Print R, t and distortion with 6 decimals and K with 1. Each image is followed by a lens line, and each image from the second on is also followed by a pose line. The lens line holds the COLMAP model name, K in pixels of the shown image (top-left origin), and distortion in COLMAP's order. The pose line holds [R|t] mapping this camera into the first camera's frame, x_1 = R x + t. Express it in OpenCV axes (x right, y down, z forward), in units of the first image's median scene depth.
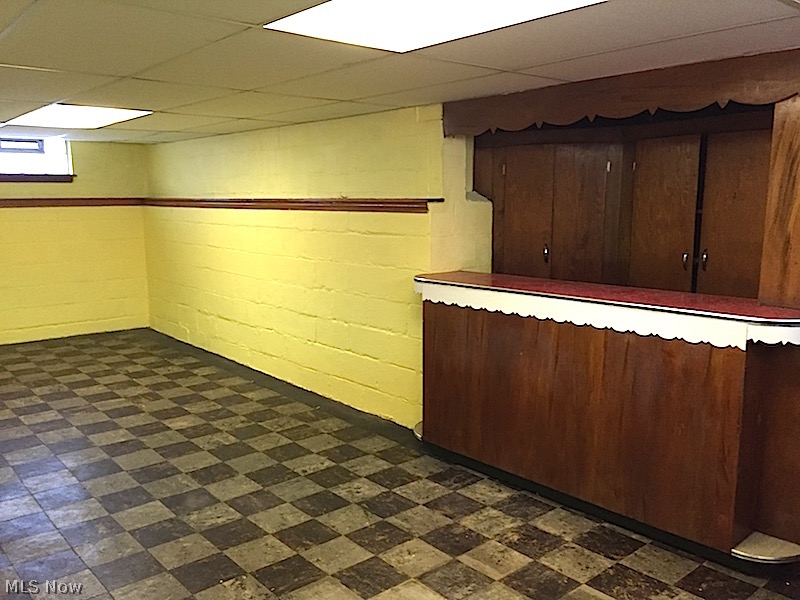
lens RADIAL K [[688.9, 0, 400.0], [0, 688.9, 300.0], [0, 0, 1]] dist [0.043668, -0.007620]
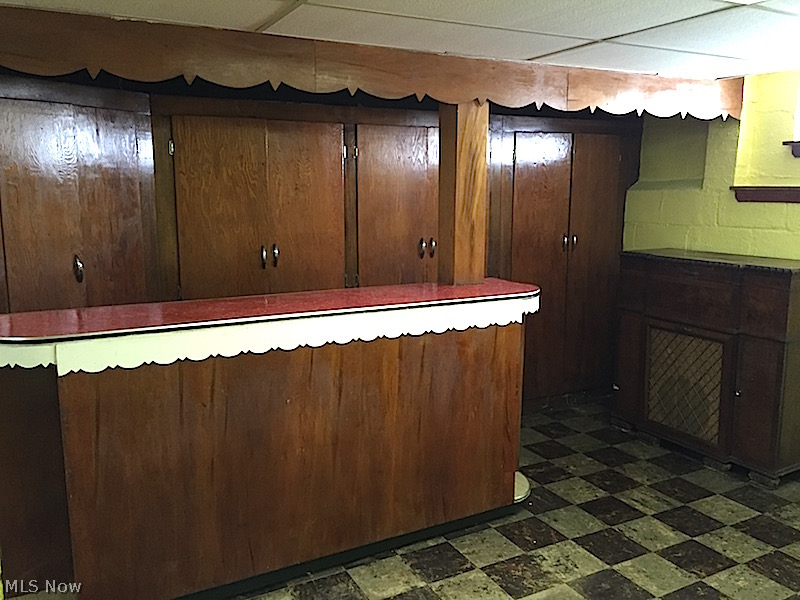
lens RADIAL K [[688.9, 0, 400.0], [0, 688.9, 300.0], [0, 0, 1]] dist [0.043668, -0.007620]
pose [[0.215144, -0.148550, 0.965218, -0.531531], [0.137620, 0.983112, 0.120629, -0.107512], [-0.966837, 0.106881, 0.231954, 0.773622]]
